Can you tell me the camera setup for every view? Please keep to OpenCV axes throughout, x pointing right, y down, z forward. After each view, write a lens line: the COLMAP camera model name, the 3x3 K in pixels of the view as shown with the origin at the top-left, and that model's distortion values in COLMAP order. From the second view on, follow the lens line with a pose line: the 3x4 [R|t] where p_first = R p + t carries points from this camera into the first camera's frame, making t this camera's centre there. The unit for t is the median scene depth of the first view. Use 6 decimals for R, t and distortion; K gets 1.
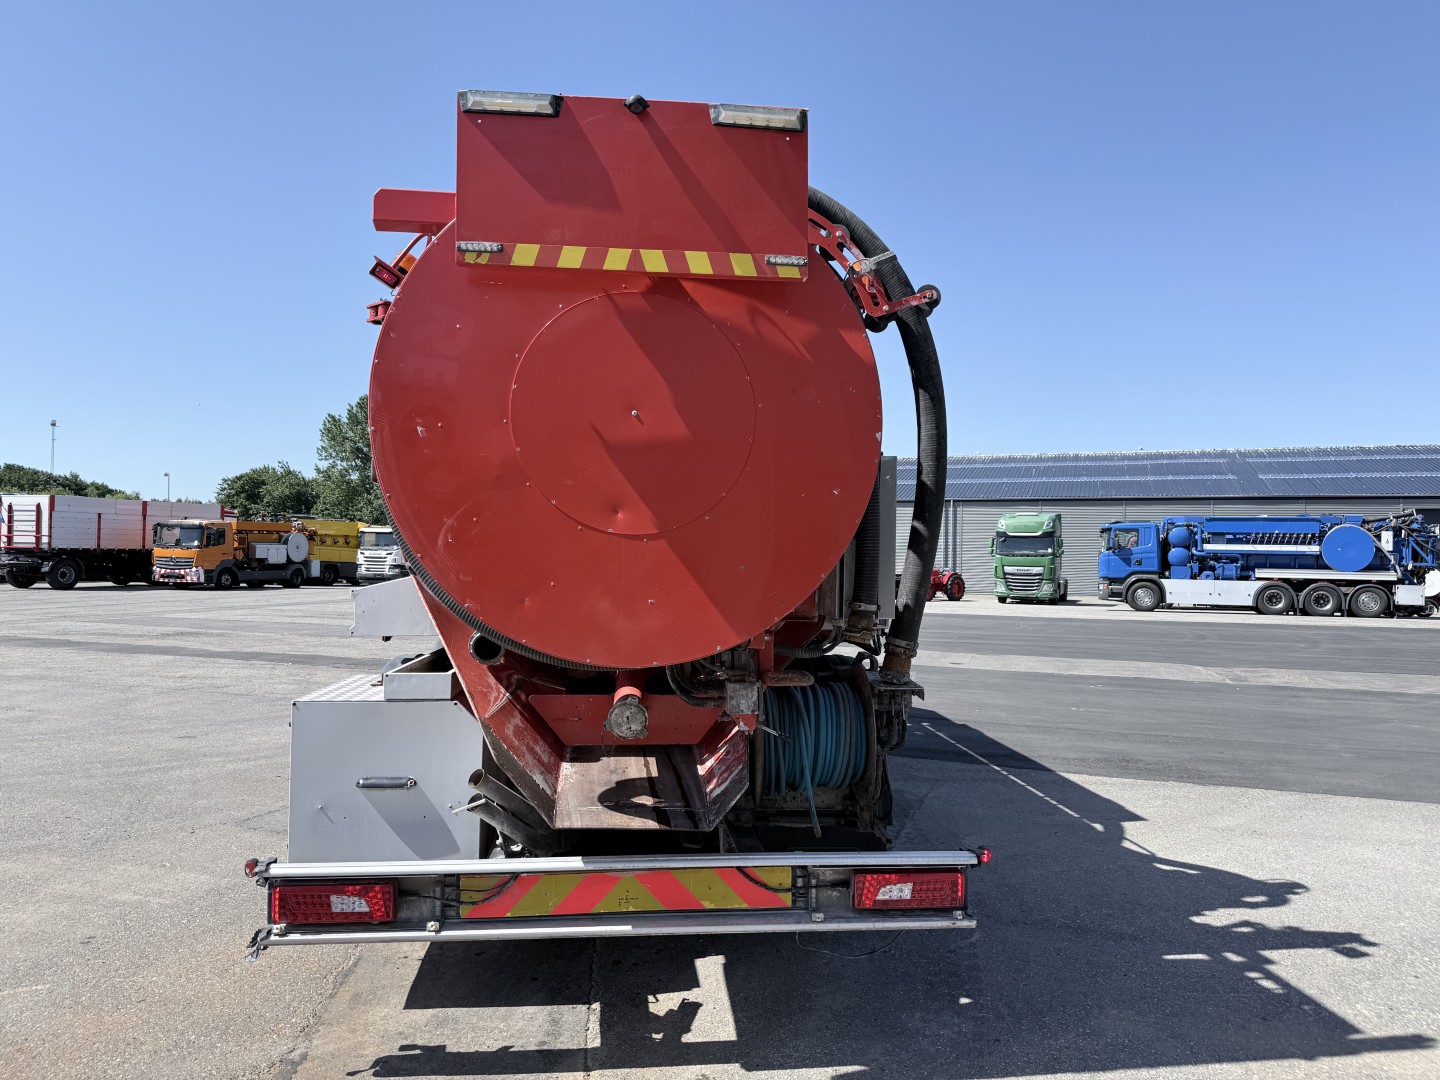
lens RADIAL K [[1005.7, 0, 720.2], [0, 1005.7, 540.8], [0, 0, 1]] dist [0.046935, -0.055091]
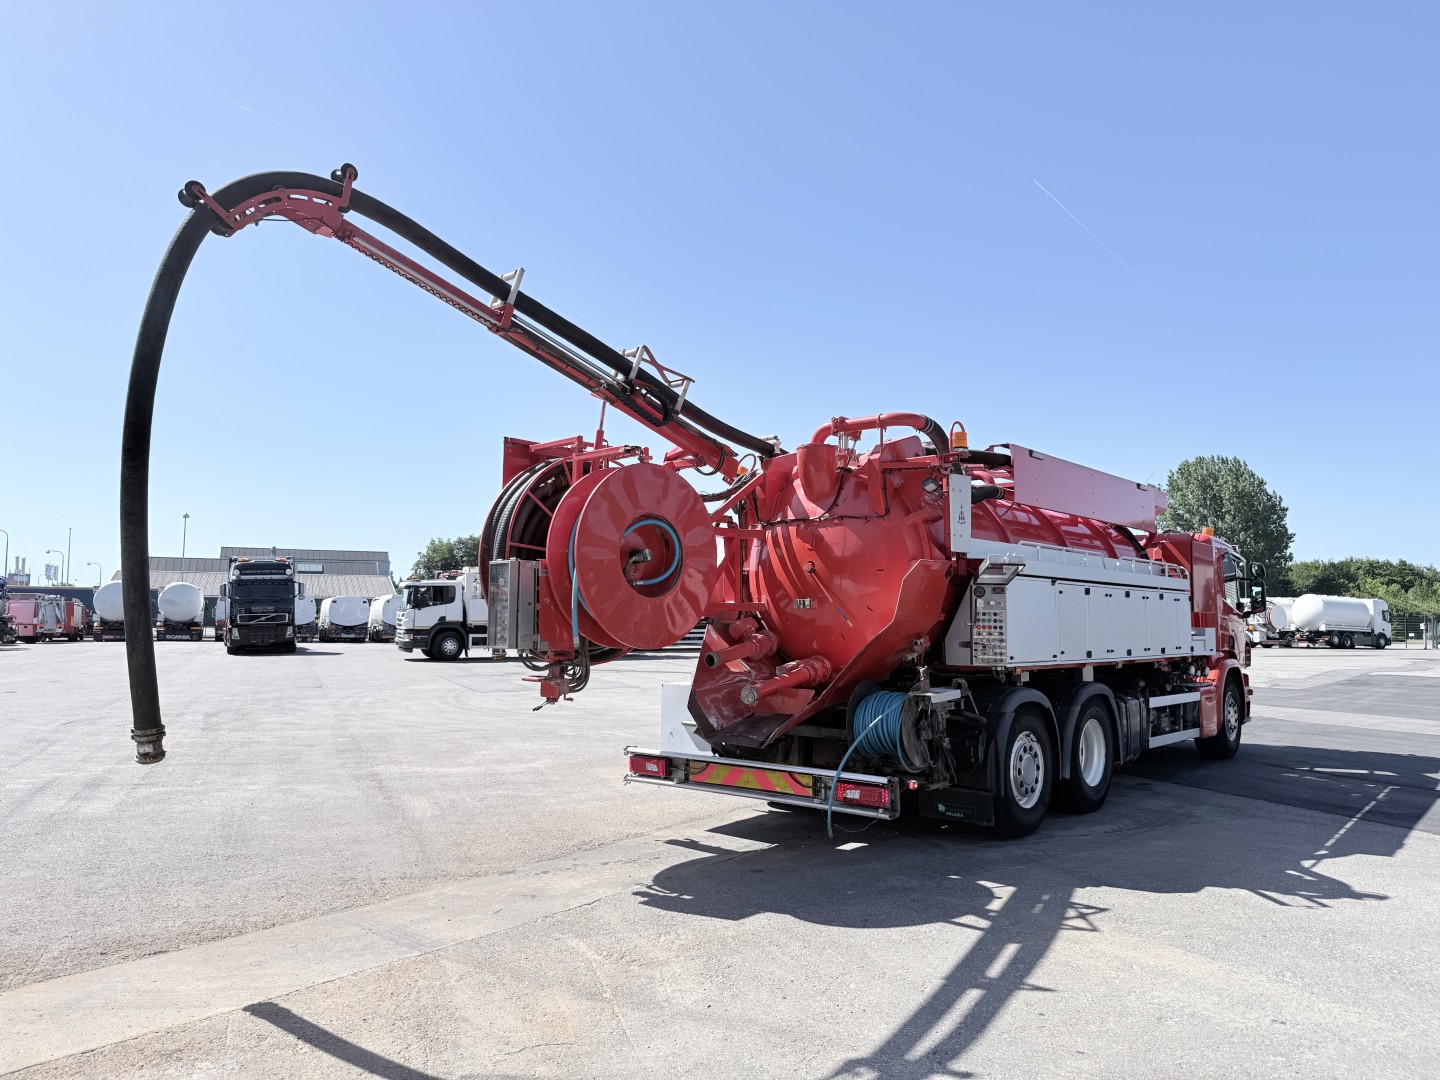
lens RADIAL K [[1005.7, 0, 719.4], [0, 1005.7, 540.2], [0, 0, 1]] dist [0.046935, -0.055091]
pose [[0.714217, -0.052164, -0.697978, 1.318420], [0.003449, 0.997469, -0.071017, 0.011930], [0.699916, 0.048314, 0.712590, -0.518064]]
